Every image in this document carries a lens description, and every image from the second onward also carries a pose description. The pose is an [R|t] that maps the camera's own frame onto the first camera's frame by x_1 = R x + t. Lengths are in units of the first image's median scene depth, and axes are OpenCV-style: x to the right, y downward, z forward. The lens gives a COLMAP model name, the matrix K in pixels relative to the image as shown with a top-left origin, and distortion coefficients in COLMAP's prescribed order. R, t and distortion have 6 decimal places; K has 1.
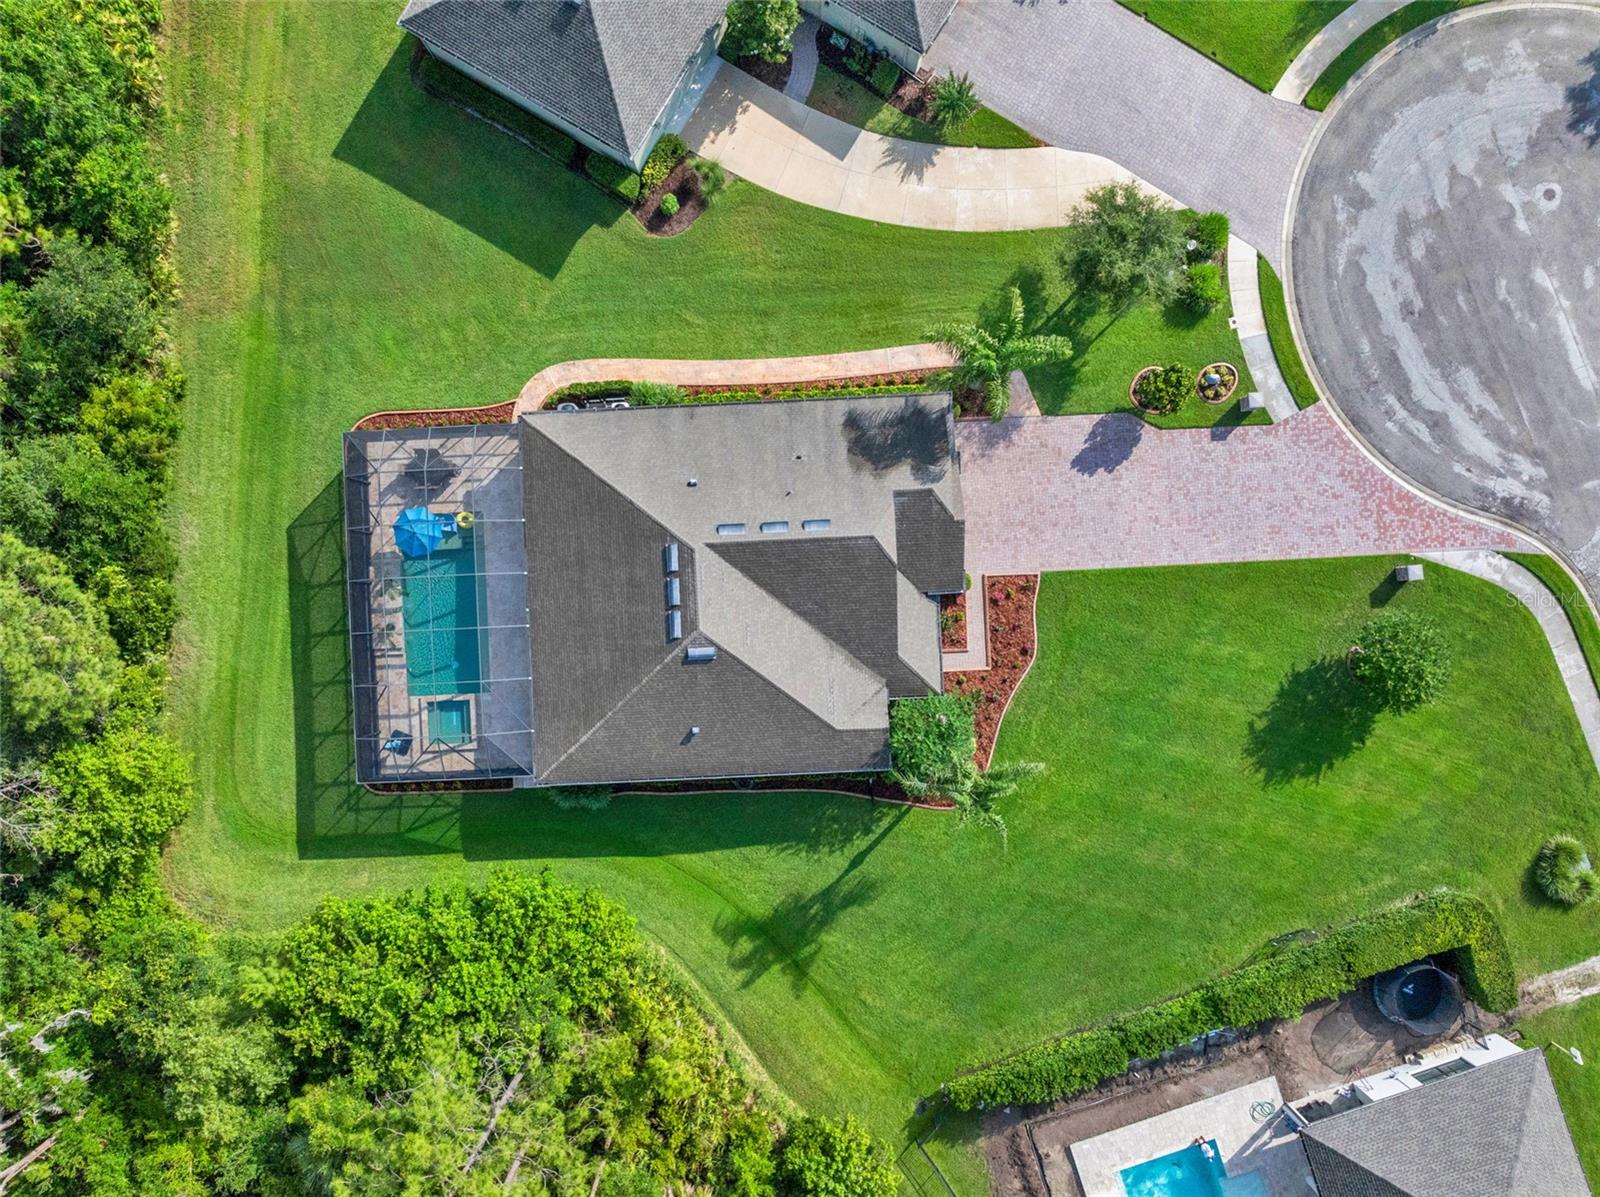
lens RADIAL K [[1129.6, 0, 799.7], [0, 1129.6, 594.5], [0, 0, 1]] dist [-0.043998, 0.003426]
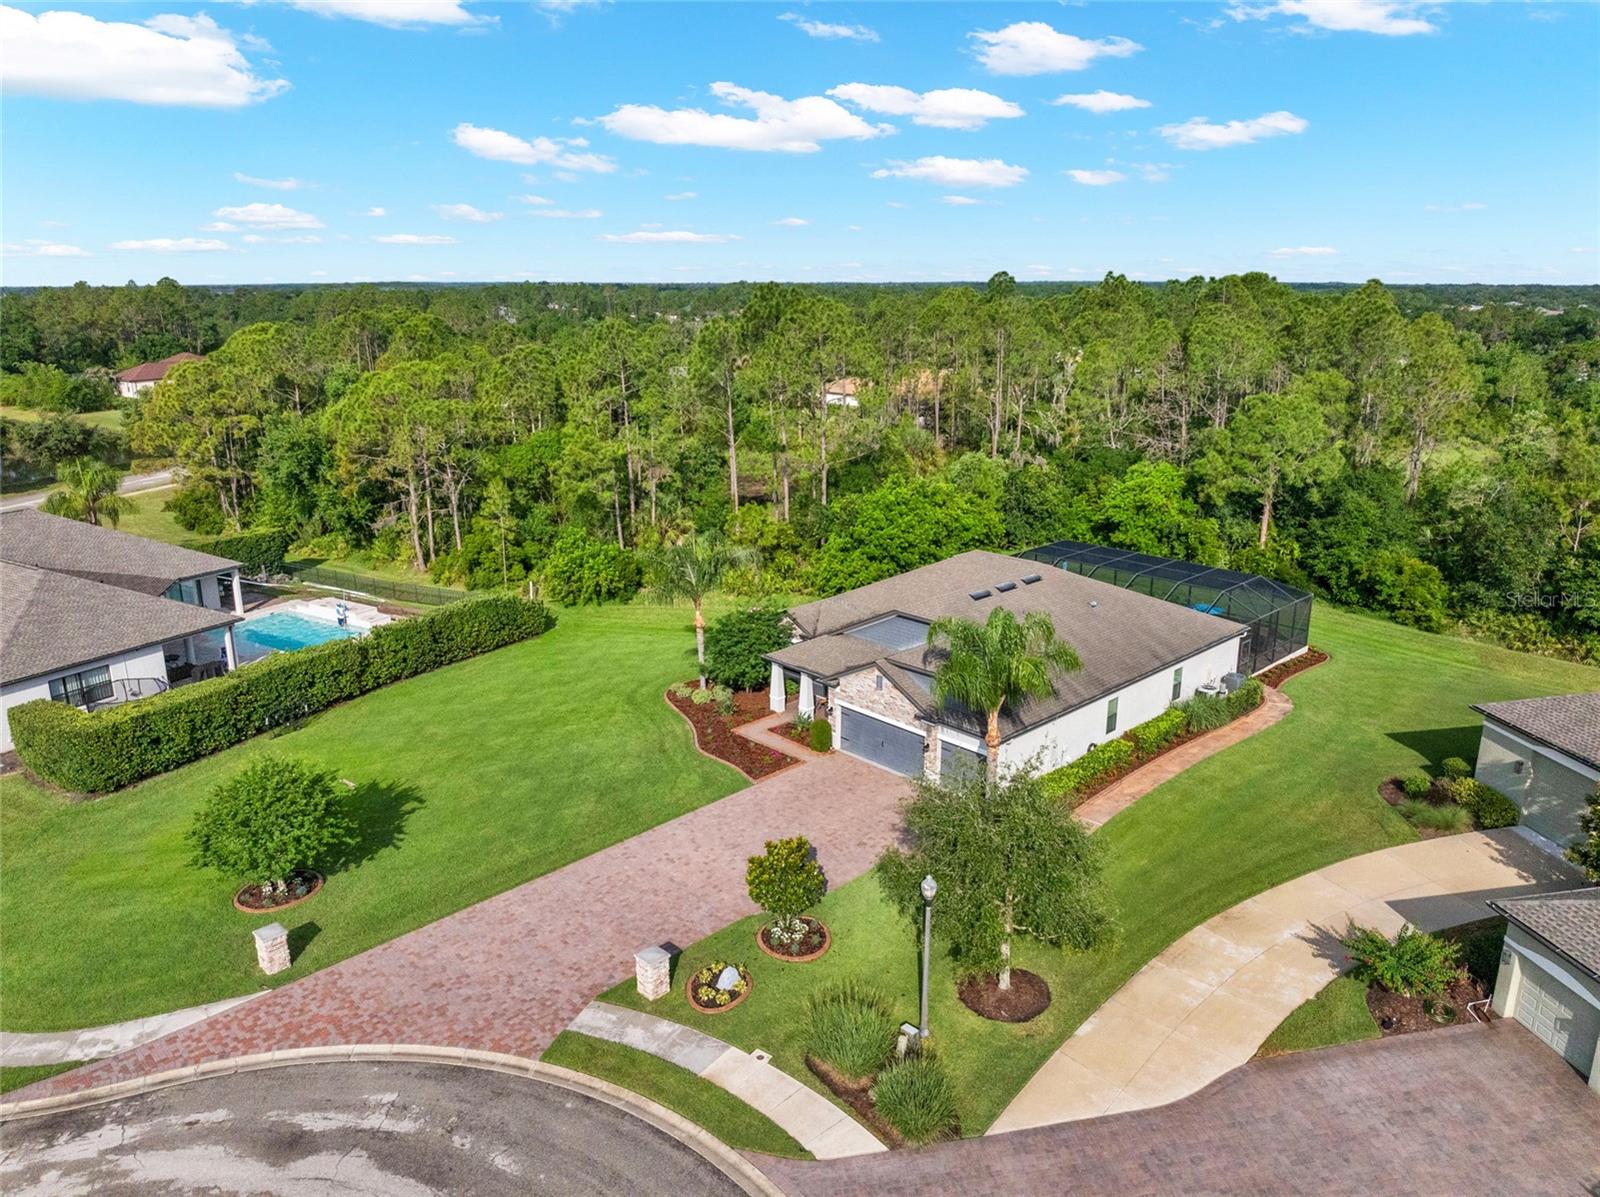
lens RADIAL K [[1129.6, 0, 799.7], [0, 1129.6, 594.5], [0, 0, 1]] dist [-0.043998, 0.003426]
pose [[-0.757461, 0.174410, -0.629153, 0.673196], [-0.652811, -0.188293, 0.733746, -0.603861], [0.009507, 0.966502, 0.256482, 0.664942]]
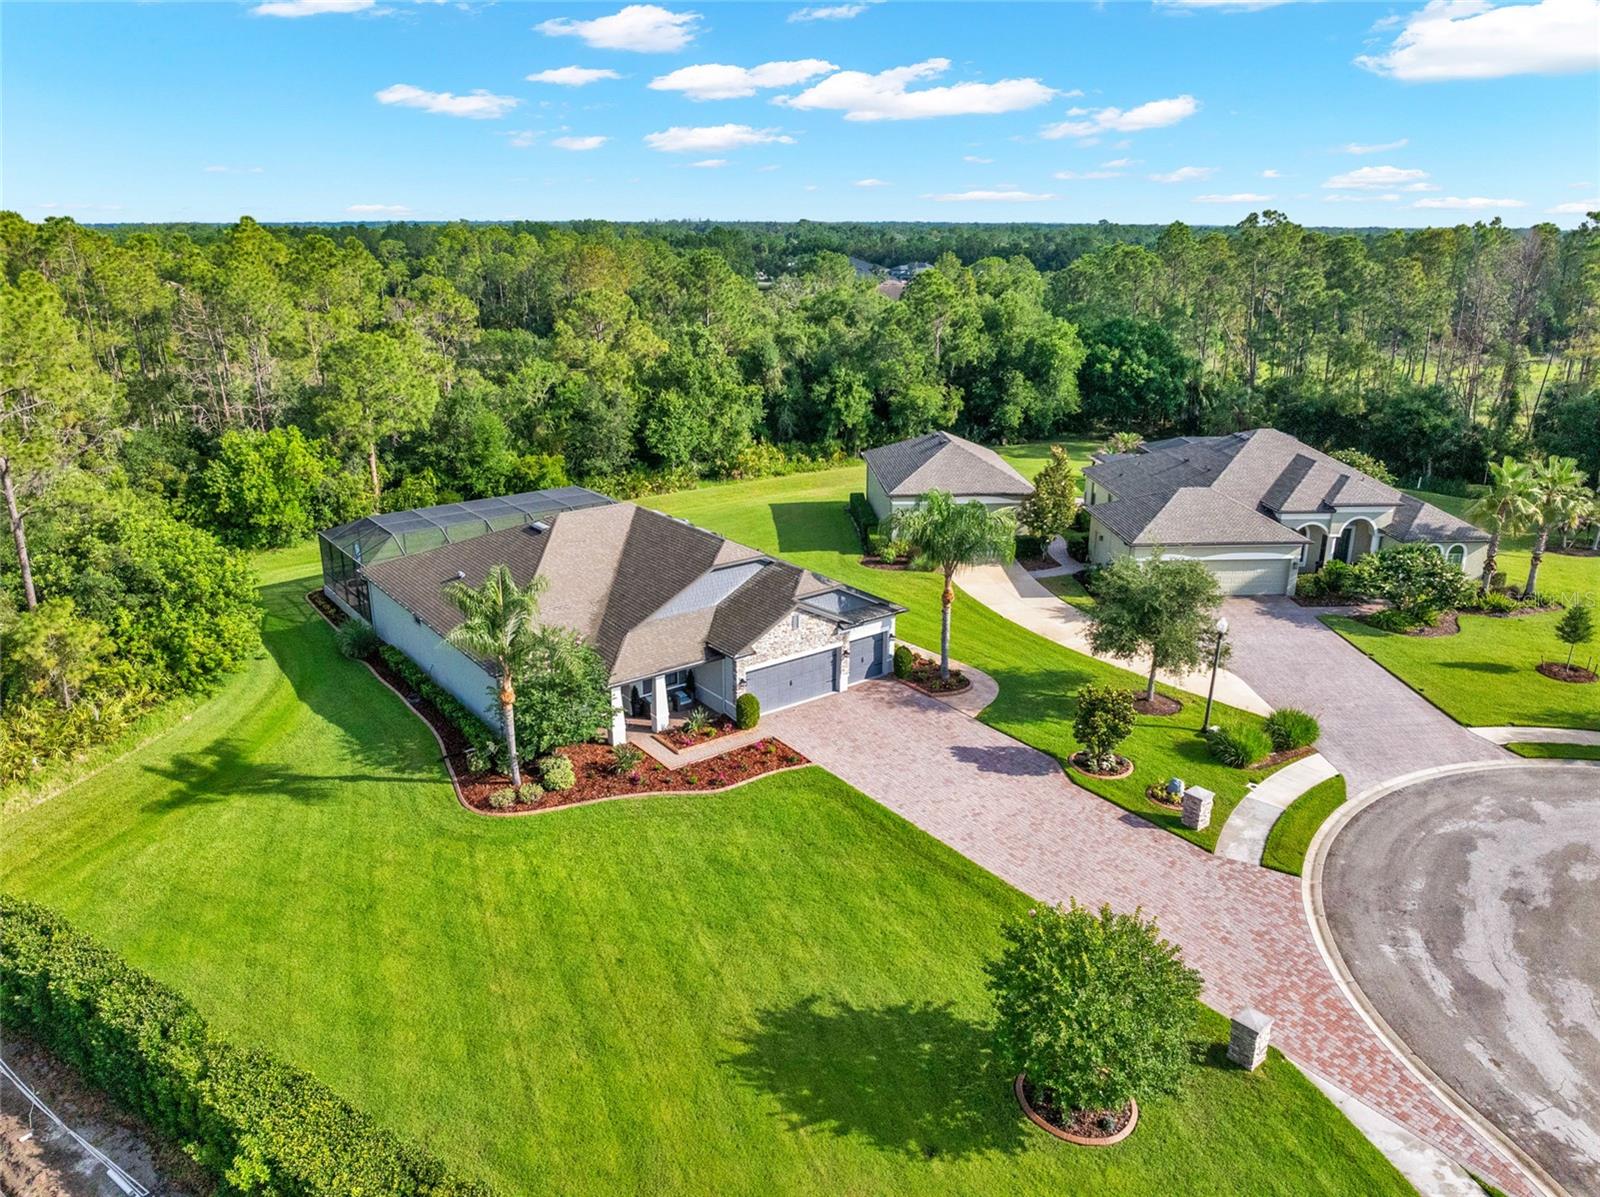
lens RADIAL K [[1129.6, 0, 799.7], [0, 1129.6, 594.5], [0, 0, 1]] dist [-0.043998, 0.003426]
pose [[0.569313, 0.258499, -0.780423, 0.764348], [-0.822074, 0.189123, -0.537054, 0.370234], [0.008768, 0.947318, 0.320176, 0.653037]]
